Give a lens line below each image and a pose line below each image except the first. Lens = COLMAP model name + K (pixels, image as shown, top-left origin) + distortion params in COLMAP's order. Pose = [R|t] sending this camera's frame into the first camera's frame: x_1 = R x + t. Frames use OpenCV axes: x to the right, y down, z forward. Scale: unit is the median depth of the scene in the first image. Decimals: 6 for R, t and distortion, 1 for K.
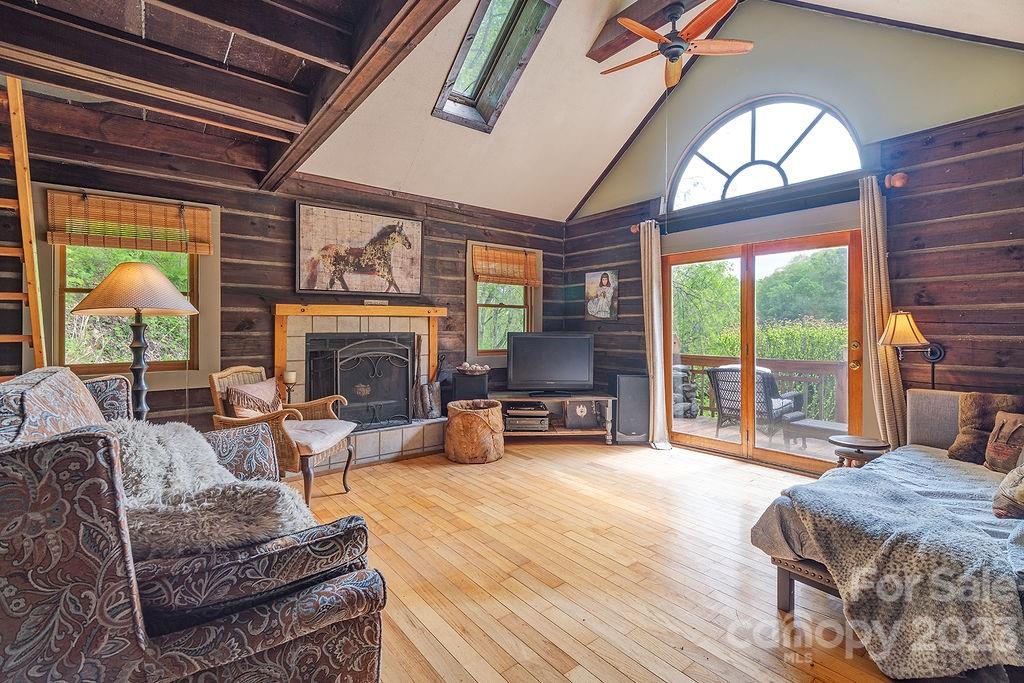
lens RADIAL K [[482.8, 0, 535.4], [0, 482.8, 333.8], [0, 0, 1]] dist [0.015399, -0.009588]
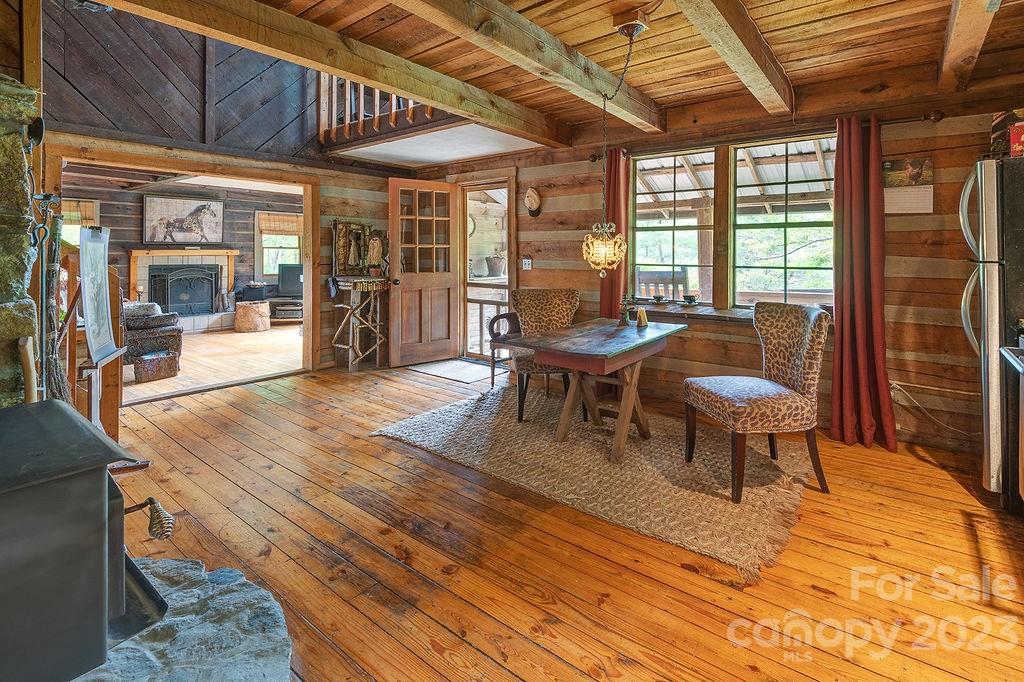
lens RADIAL K [[499.3, 0, 545.2], [0, 499.3, 253.6], [0, 0, 1]] dist [-0.008518, -0.001058]
pose [[0.966086, 0.000608, 0.258221, 0.460337], [0.002811, 0.999913, -0.012869, -0.015380], [-0.258206, 0.013159, 0.966000, -1.127311]]
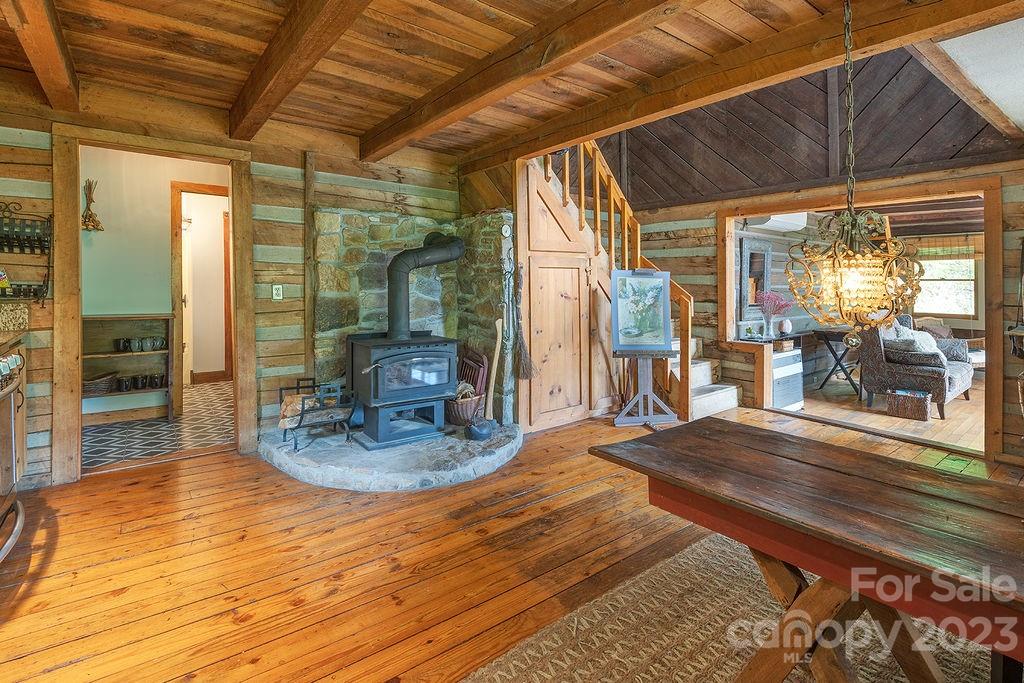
lens RADIAL K [[482.8, 0, 492.3], [0, 482.8, 274.1], [0, 0, 1]] dist [0.015399, -0.009588]
pose [[-0.053506, -0.011495, -0.998501, 1.015338], [-0.022219, 0.999700, -0.010318, -0.027849], [0.998320, 0.021633, -0.053746, -0.665737]]
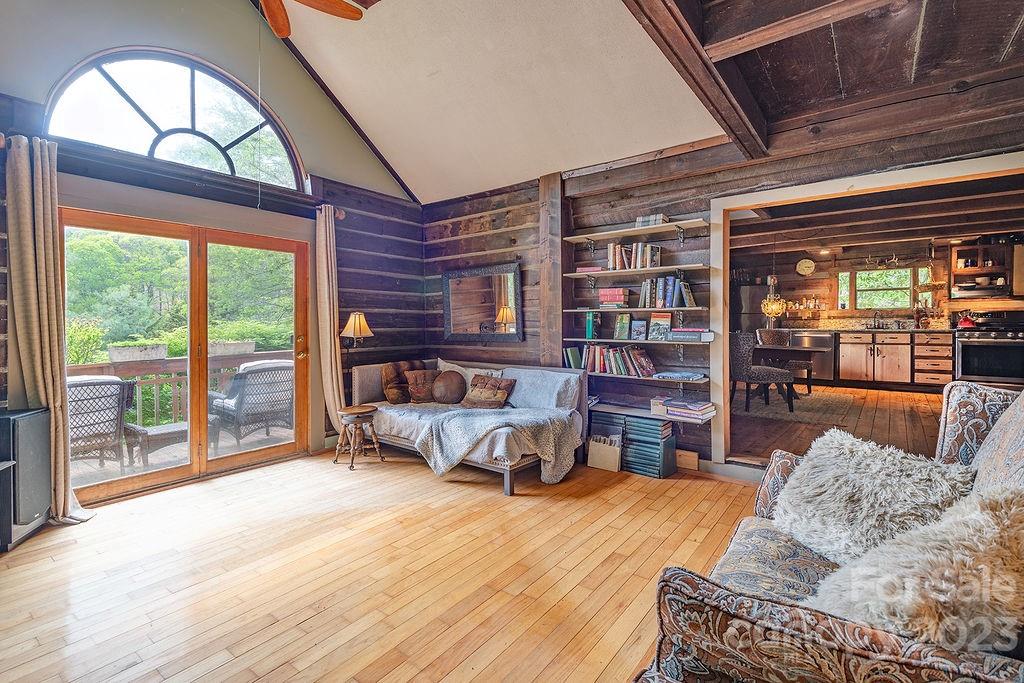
lens RADIAL K [[482.8, 0, 490.6], [0, 482.8, 333.2], [0, 0, 1]] dist [0.015399, -0.009588]
pose [[-0.214664, -0.024909, 0.976370, -0.496133], [0.018670, 0.999387, 0.029601, -0.012697], [-0.976510, 0.024583, -0.214067, 0.664452]]
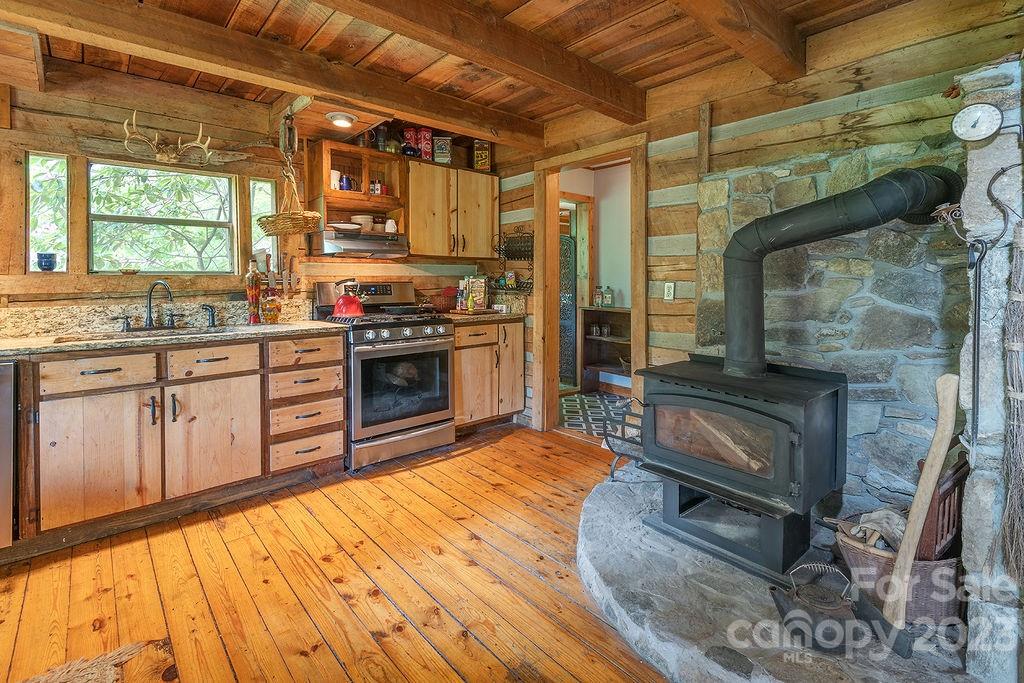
lens RADIAL K [[482.8, 0, 530.8], [0, 482.8, 285.8], [0, 0, 1]] dist [0.015399, -0.009588]
pose [[-0.998102, 0.001200, -0.061564, 0.468222], [-0.000164, 0.999755, 0.022136, -0.019791], [0.061576, 0.022105, -0.997858, -0.414478]]
